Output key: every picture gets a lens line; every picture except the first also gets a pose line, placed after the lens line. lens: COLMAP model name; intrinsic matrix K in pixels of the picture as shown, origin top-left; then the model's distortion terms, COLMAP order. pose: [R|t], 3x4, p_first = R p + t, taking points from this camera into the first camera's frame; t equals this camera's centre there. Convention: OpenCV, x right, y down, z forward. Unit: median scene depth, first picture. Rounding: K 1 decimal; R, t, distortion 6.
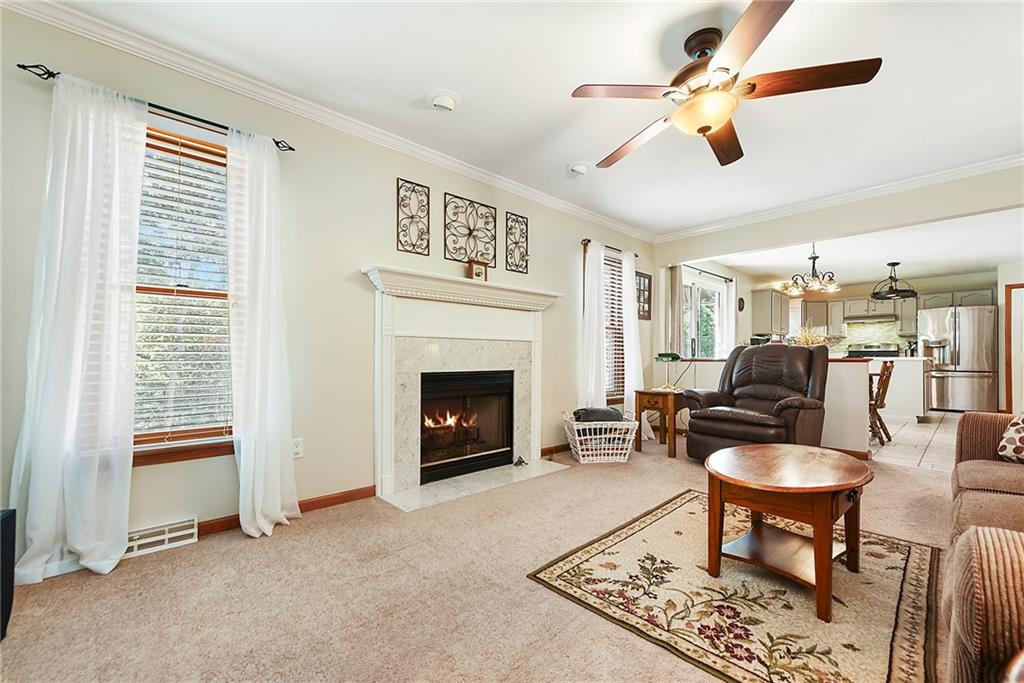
lens RADIAL K [[413.1, 0, 507.5], [0, 413.1, 354.1], [0, 0, 1]] dist [0.000496, -0.000356]
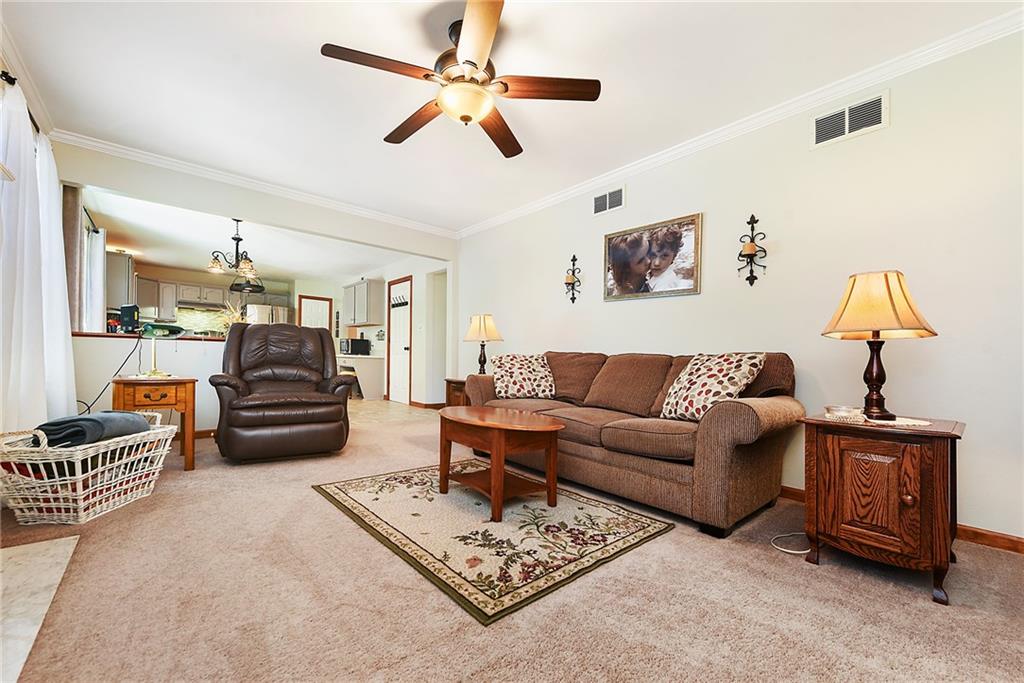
lens RADIAL K [[413.1, 0, 507.5], [0, 413.1, 354.1], [0, 0, 1]] dist [0.000496, -0.000356]
pose [[0.042347, 0.007985, 0.999071, -0.663113], [-0.034548, 0.999382, -0.006523, 0.077221], [-0.998505, -0.034239, 0.042596, 0.951763]]
